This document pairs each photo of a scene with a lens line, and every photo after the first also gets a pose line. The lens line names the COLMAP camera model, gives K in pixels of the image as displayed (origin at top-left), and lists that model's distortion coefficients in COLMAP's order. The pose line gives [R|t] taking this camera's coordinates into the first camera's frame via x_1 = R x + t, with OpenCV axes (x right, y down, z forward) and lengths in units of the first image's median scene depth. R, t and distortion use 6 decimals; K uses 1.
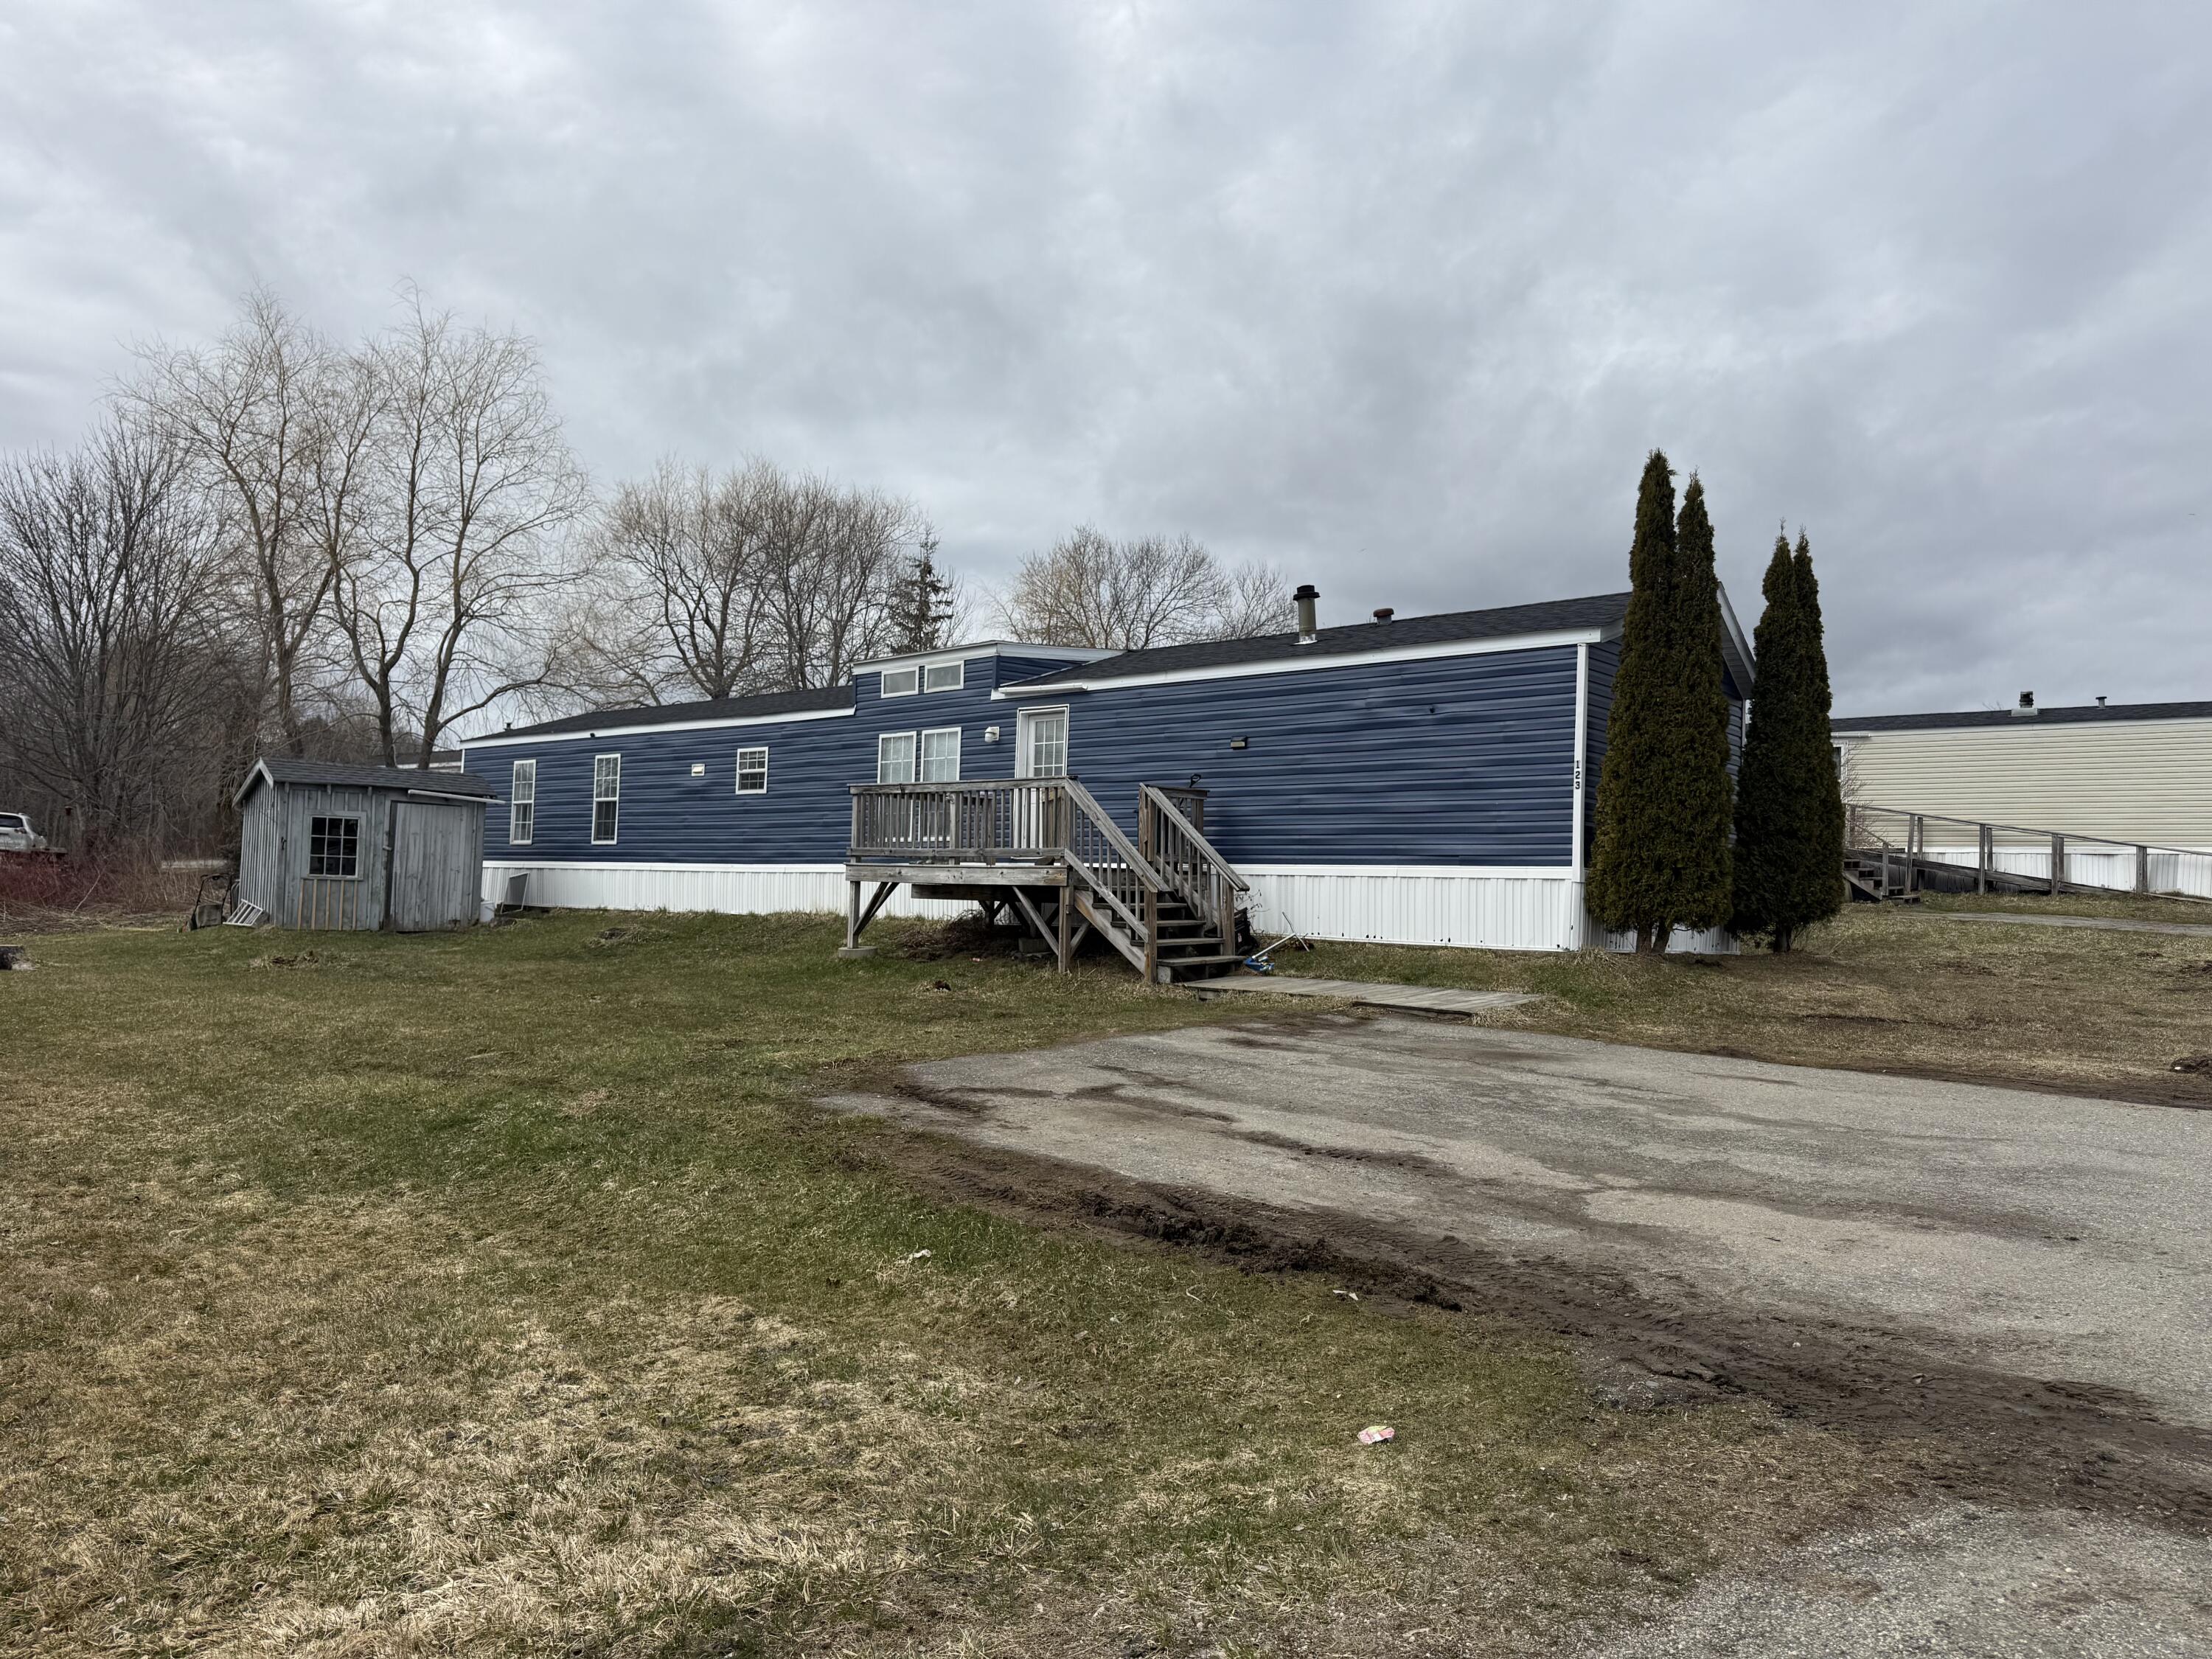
lens RADIAL K [[1555.1, 0, 1110.4], [0, 1555.1, 826.0], [0, 0, 1]] dist [0.024569, -0.015417]
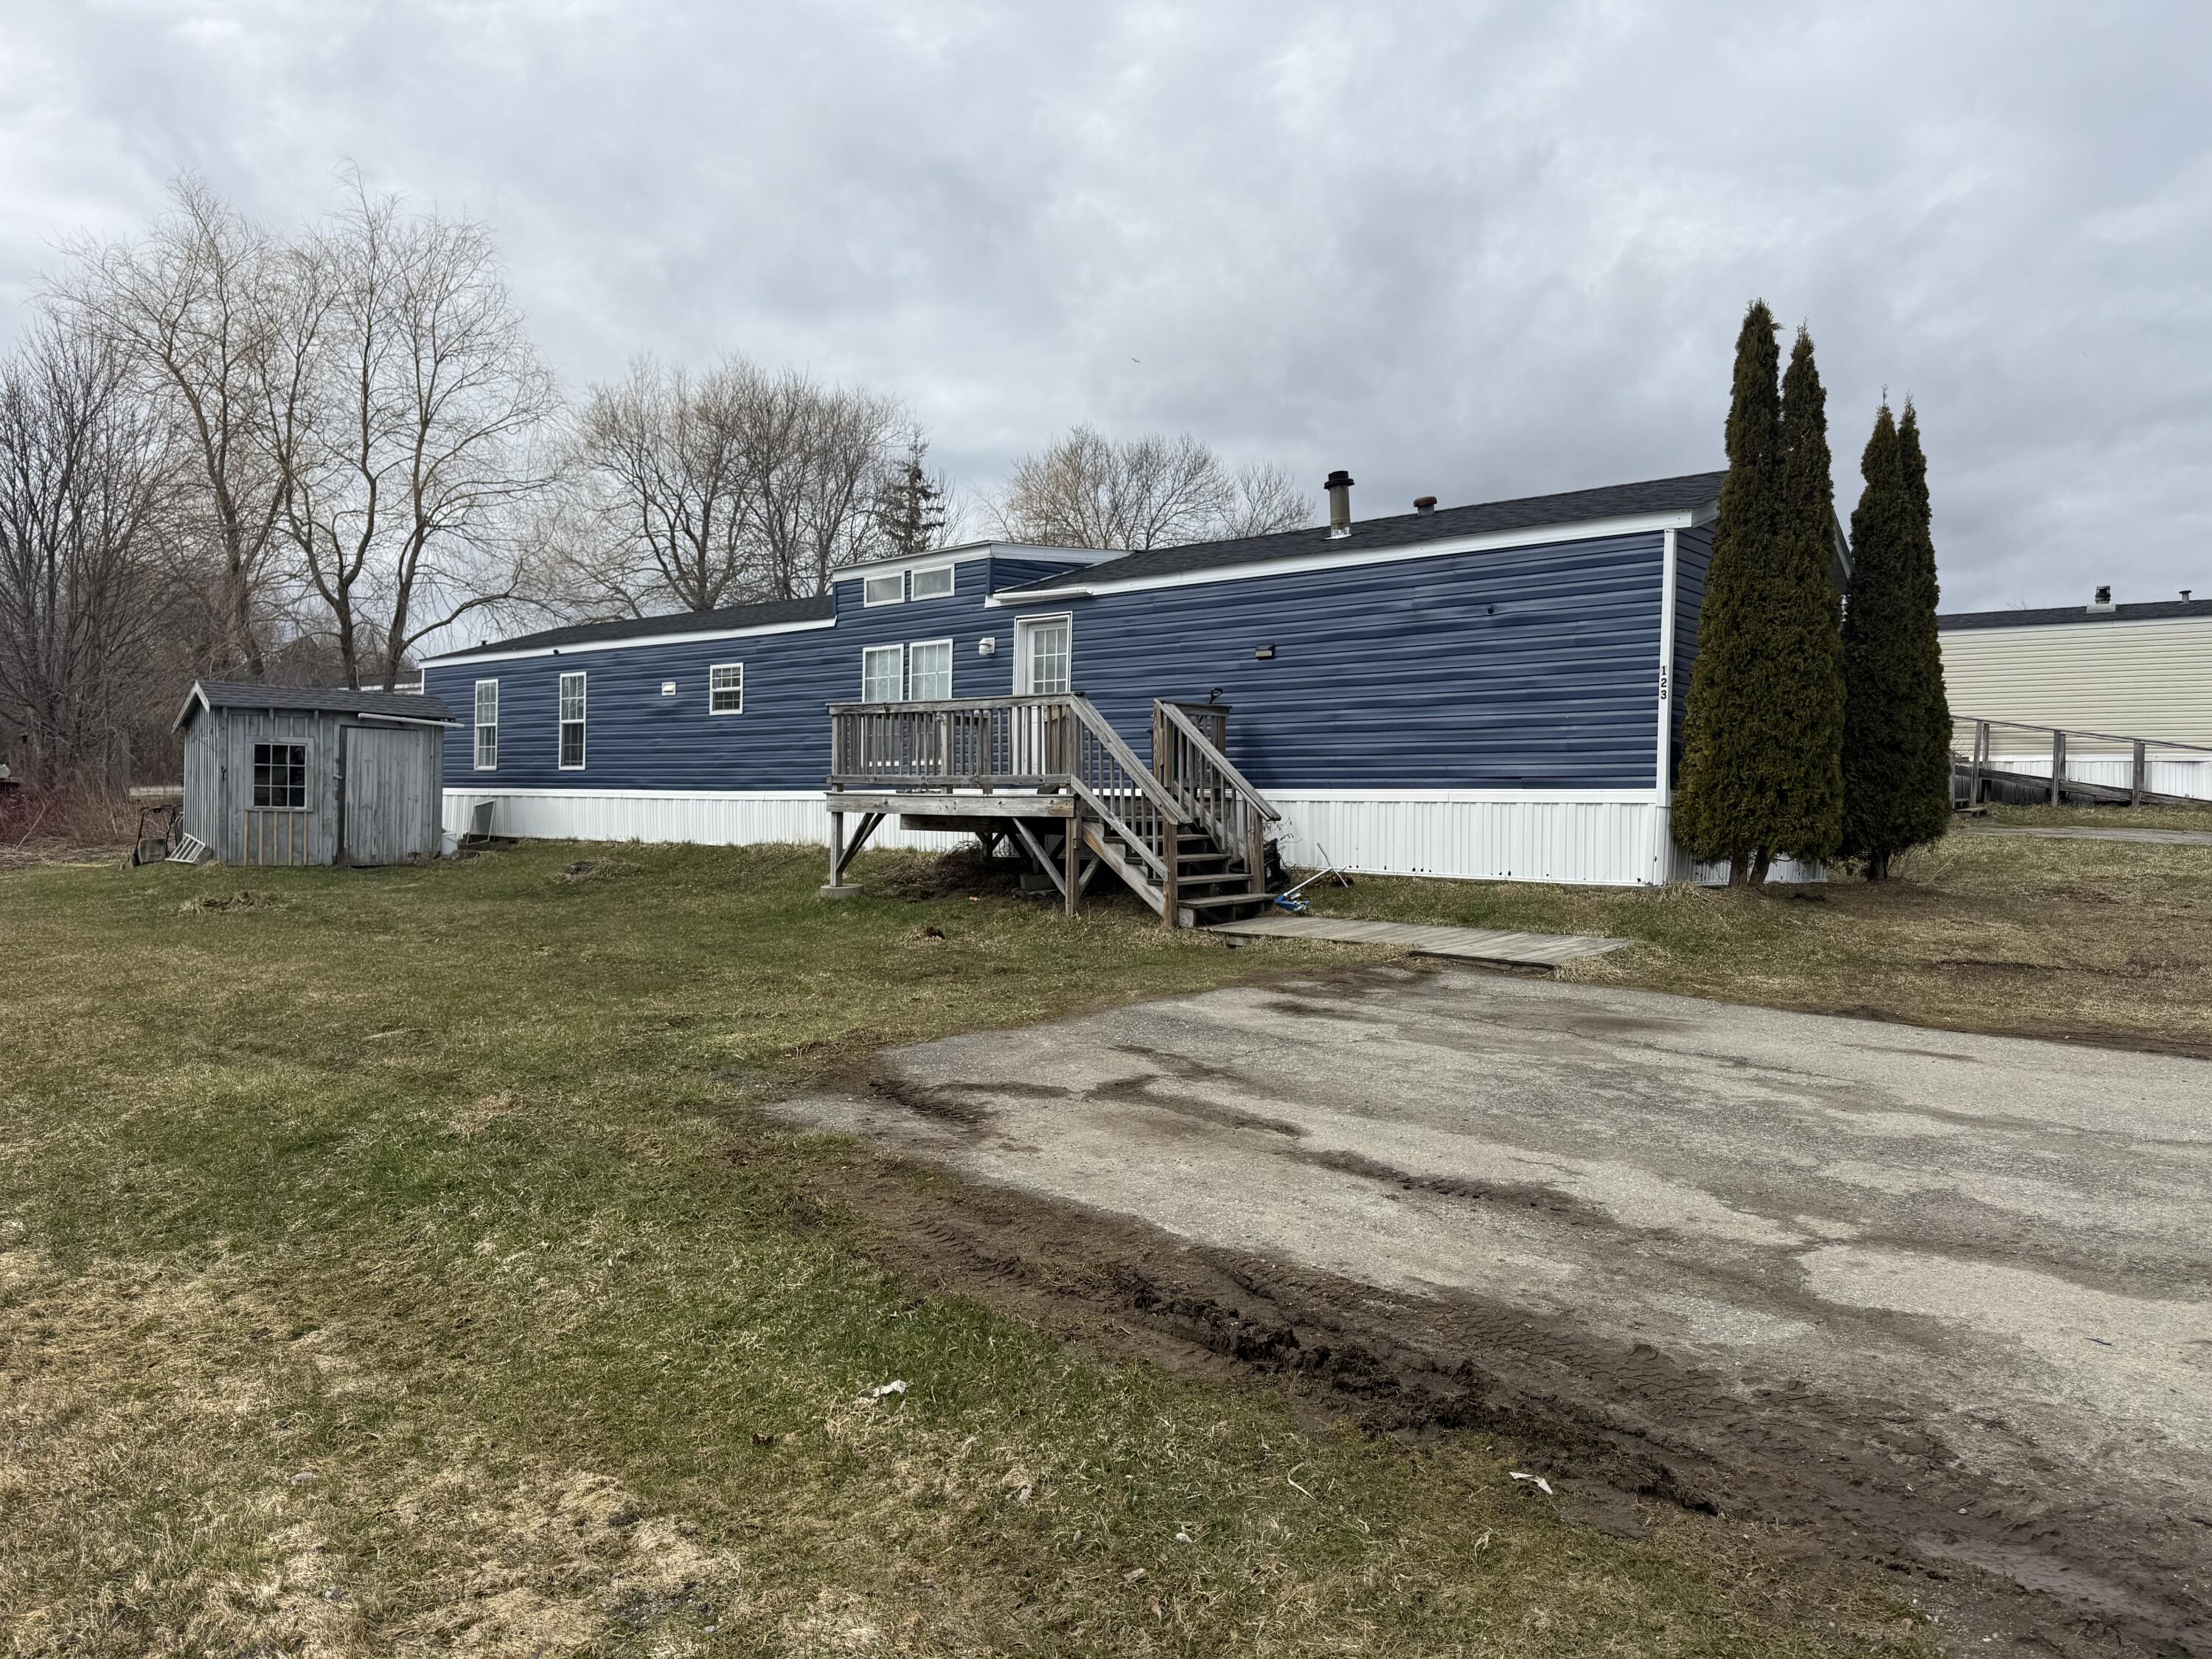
lens RADIAL K [[1555.1, 0, 1102.6], [0, 1555.1, 830.1], [0, 0, 1]] dist [0.024569, -0.015417]
pose [[0.999925, -0.011514, -0.004200, -0.007504], [0.011740, 0.998225, 0.058380, -0.004726], [0.003520, -0.058425, 0.998286, 0.110739]]
